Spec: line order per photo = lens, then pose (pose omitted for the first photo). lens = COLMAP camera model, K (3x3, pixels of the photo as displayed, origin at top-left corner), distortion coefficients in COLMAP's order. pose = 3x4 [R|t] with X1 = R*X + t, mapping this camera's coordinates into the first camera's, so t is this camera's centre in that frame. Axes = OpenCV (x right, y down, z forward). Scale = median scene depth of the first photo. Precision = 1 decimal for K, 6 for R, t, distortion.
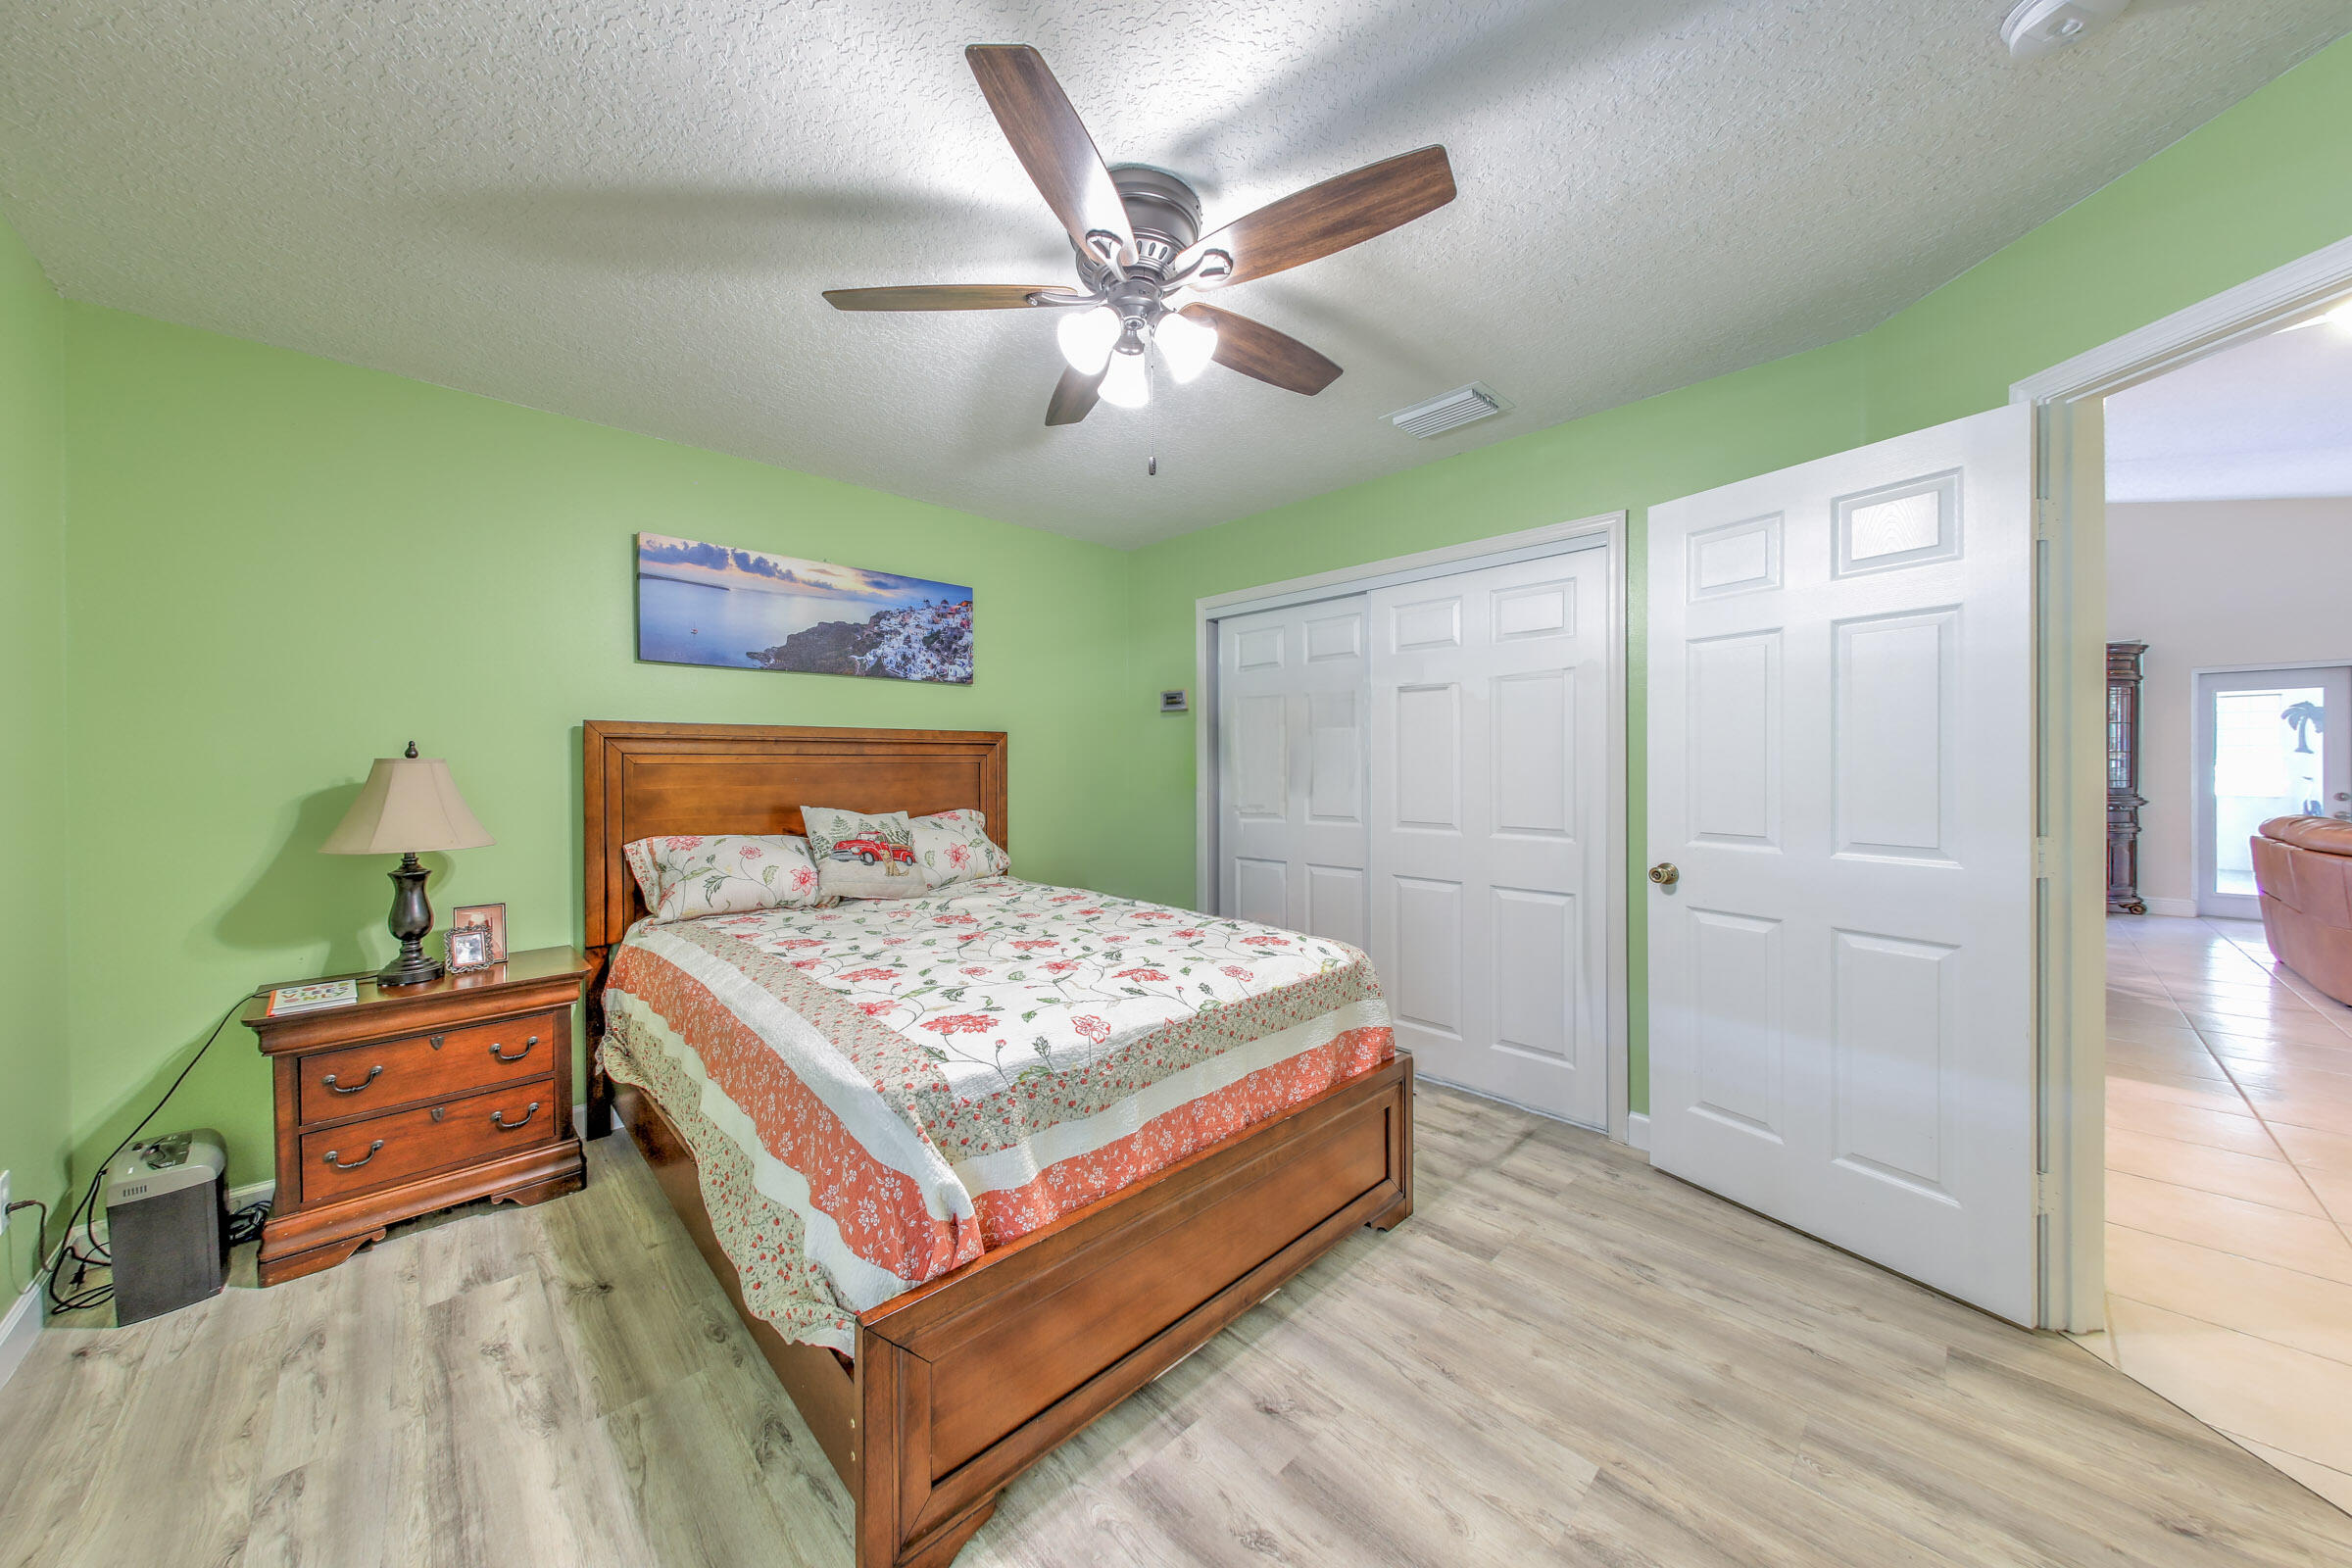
lens RADIAL K [[777.2, 0, 1171.3], [0, 777.2, 767.6], [0, 0, 1]] dist [-0.002633, -0.000056]
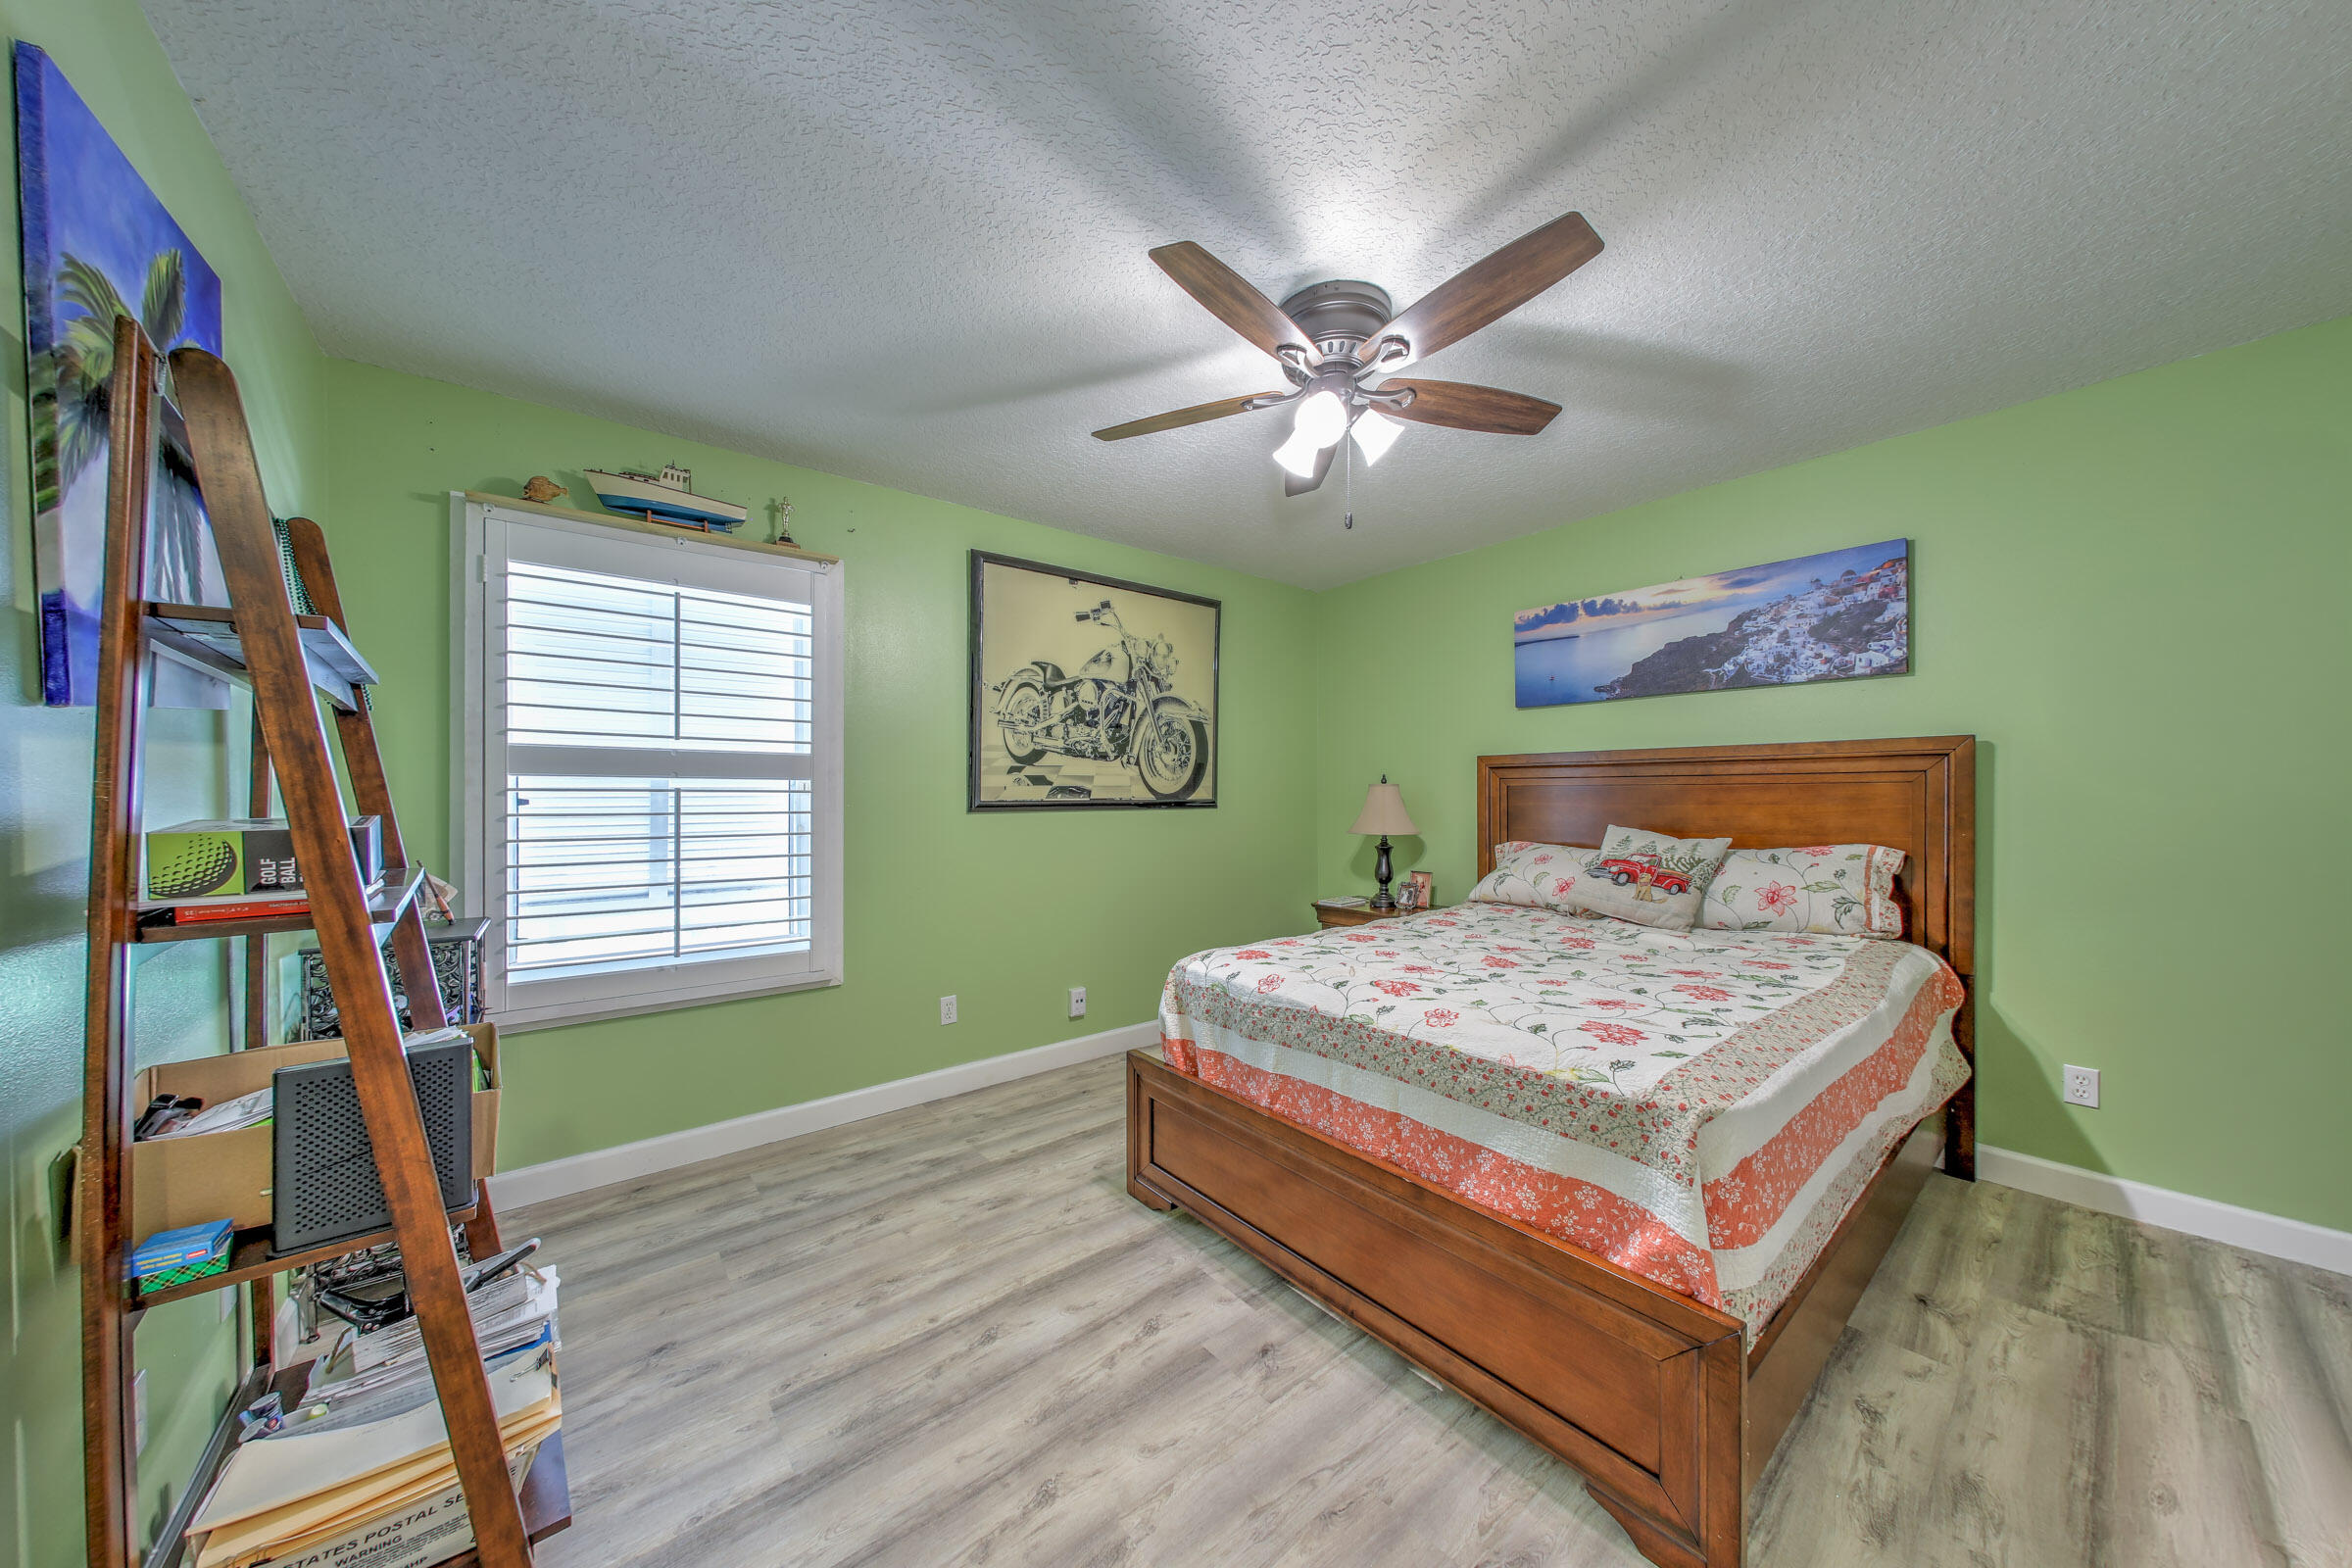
lens RADIAL K [[777.2, 0, 1174.7], [0, 777.2, 794.8], [0, 0, 1]] dist [-0.002633, -0.000056]
pose [[-0.081211, 0.009094, -0.996655, 0.612070], [0.002707, 0.999957, 0.008904, -0.003045], [0.996693, -0.001975, -0.081232, 0.461835]]
